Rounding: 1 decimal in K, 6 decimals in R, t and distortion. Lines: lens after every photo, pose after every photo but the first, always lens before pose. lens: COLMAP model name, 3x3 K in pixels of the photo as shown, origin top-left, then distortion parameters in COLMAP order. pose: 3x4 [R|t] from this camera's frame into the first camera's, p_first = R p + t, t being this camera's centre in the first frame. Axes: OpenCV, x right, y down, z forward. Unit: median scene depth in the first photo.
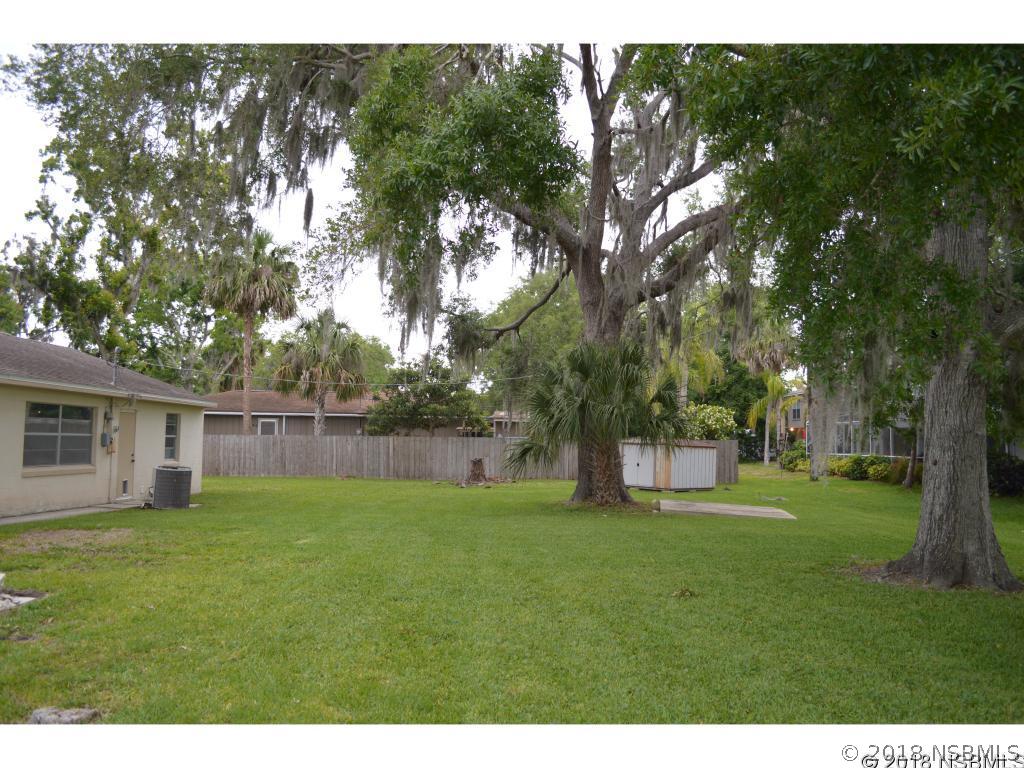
lens RADIAL K [[810.1, 0, 512.0], [0, 810.1, 384.0], [0, 0, 1]] dist [-0.000114, 0.001931]
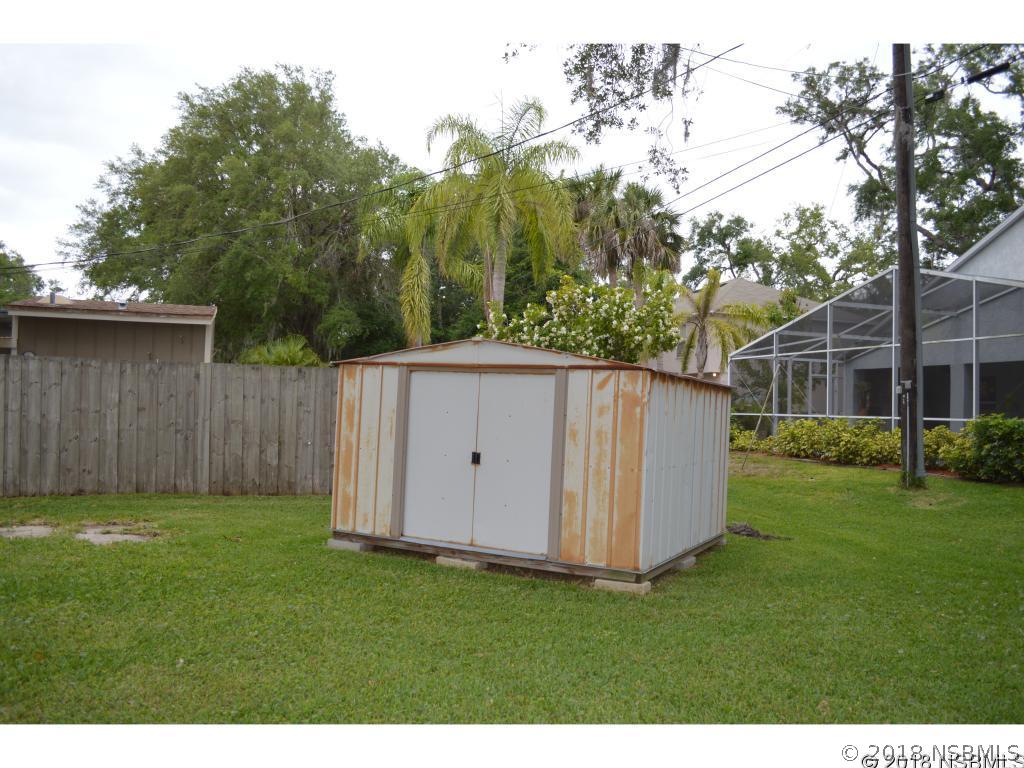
lens RADIAL K [[810.1, 0, 512.0], [0, 810.1, 384.0], [0, 0, 1]] dist [-0.000114, 0.001931]
pose [[0.951712, 0.020942, 0.306278, 0.092378], [-0.040535, 0.997508, 0.057751, 0.064640], [-0.304305, -0.067377, 0.950189, 0.777532]]
